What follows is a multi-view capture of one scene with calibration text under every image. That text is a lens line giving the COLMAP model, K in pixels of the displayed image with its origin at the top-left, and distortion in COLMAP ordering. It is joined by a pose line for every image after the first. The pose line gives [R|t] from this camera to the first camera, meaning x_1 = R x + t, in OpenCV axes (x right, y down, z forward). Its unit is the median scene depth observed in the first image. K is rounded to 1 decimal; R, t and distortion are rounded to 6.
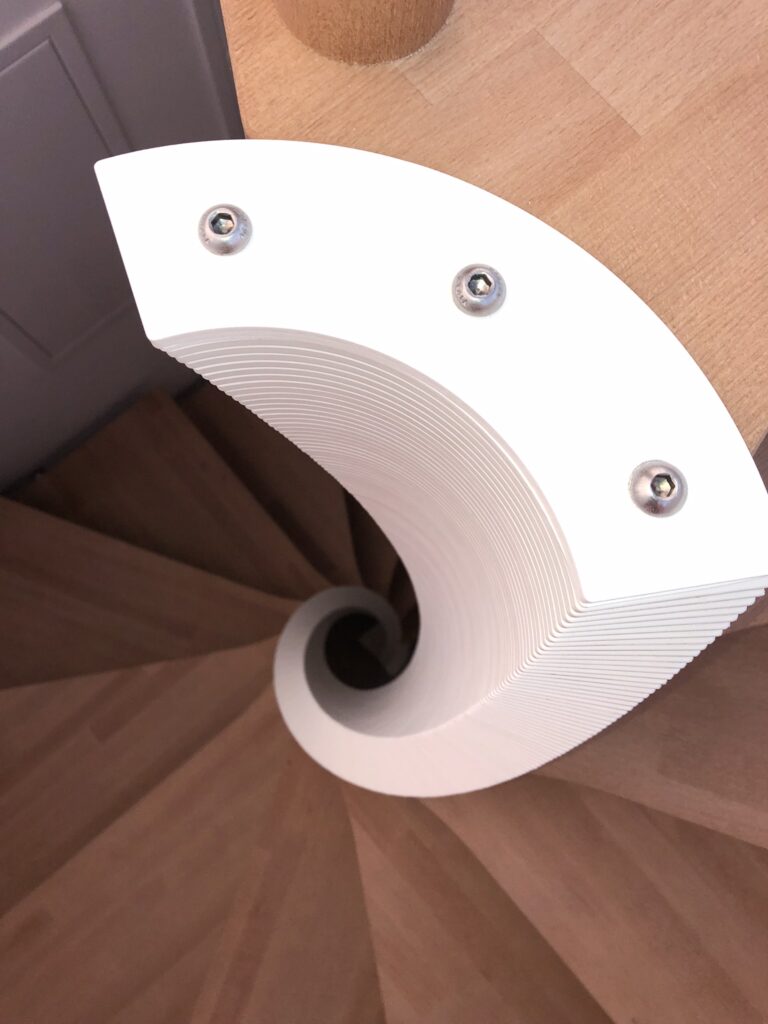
lens RADIAL K [[839.2, 0, 384.0], [0, 839.2, 512.0], [0, 0, 1]] dist [-0.003571, 0.000066]
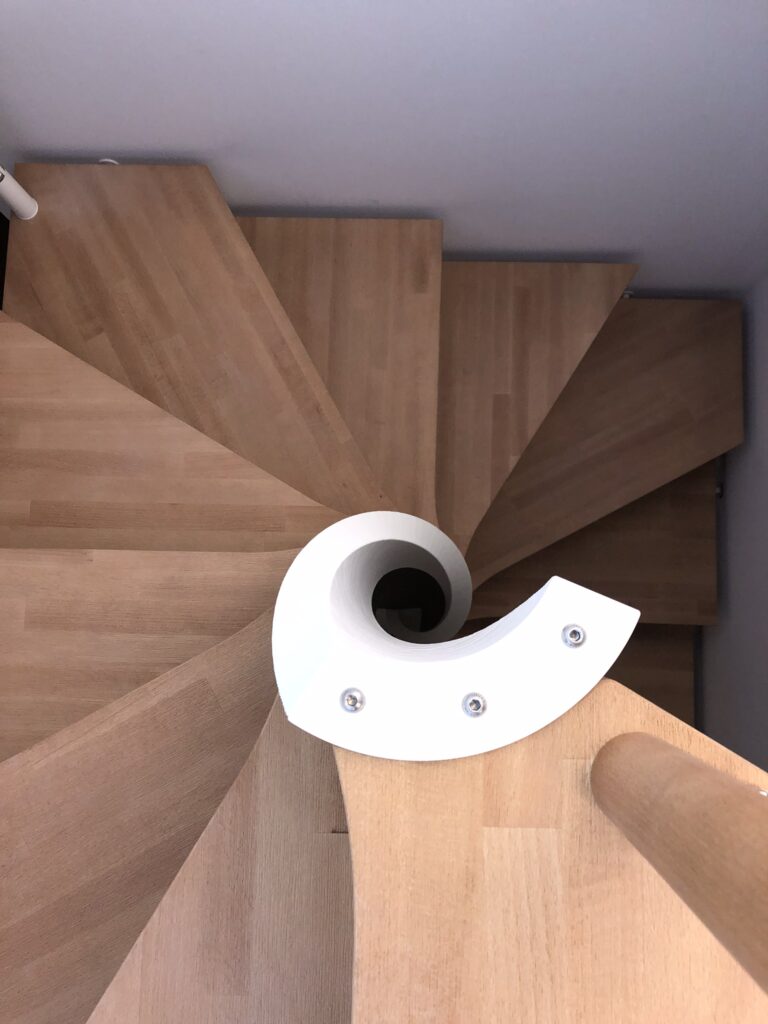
lens RADIAL K [[839.2, 0, 384.0], [0, 839.2, 512.0], [0, 0, 1]] dist [-0.003571, 0.000066]
pose [[-0.672066, 0.734934, -0.090547, 0.092962], [-0.726855, -0.631381, 0.270260, -0.338275], [0.141453, 0.247447, 0.958520, -1.130263]]
